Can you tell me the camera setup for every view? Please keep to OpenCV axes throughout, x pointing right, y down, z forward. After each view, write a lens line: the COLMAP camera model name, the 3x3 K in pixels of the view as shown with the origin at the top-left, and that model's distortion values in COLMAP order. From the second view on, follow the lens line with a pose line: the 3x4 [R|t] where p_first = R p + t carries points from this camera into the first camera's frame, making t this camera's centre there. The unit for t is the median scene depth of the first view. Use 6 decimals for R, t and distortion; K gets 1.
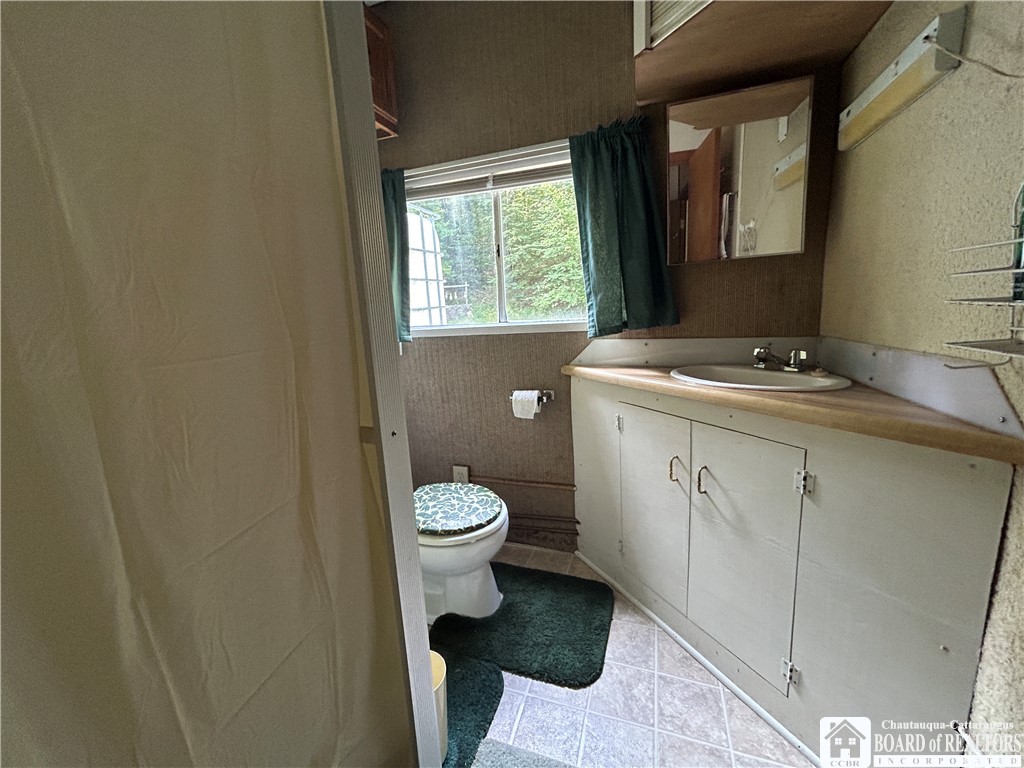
lens RADIAL K [[416.2, 0, 510.9], [0, 416.2, 382.2], [0, 0, 1]] dist [0.002059, 0.000011]
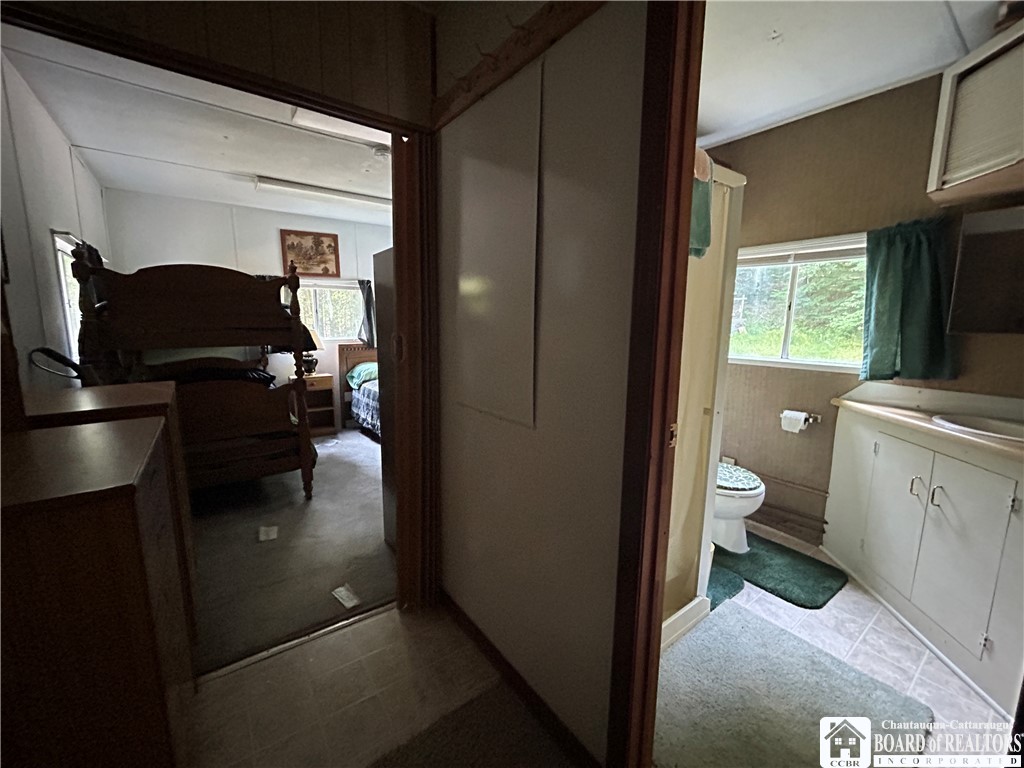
lens RADIAL K [[416.2, 0, 510.2], [0, 416.2, 384.4], [0, 0, 1]] dist [0.002059, 0.000011]
pose [[0.823962, 0.151379, -0.546050, -0.001994], [-0.157235, 0.986893, 0.036333, 0.033499], [0.544393, 0.055921, 0.836964, -0.718958]]
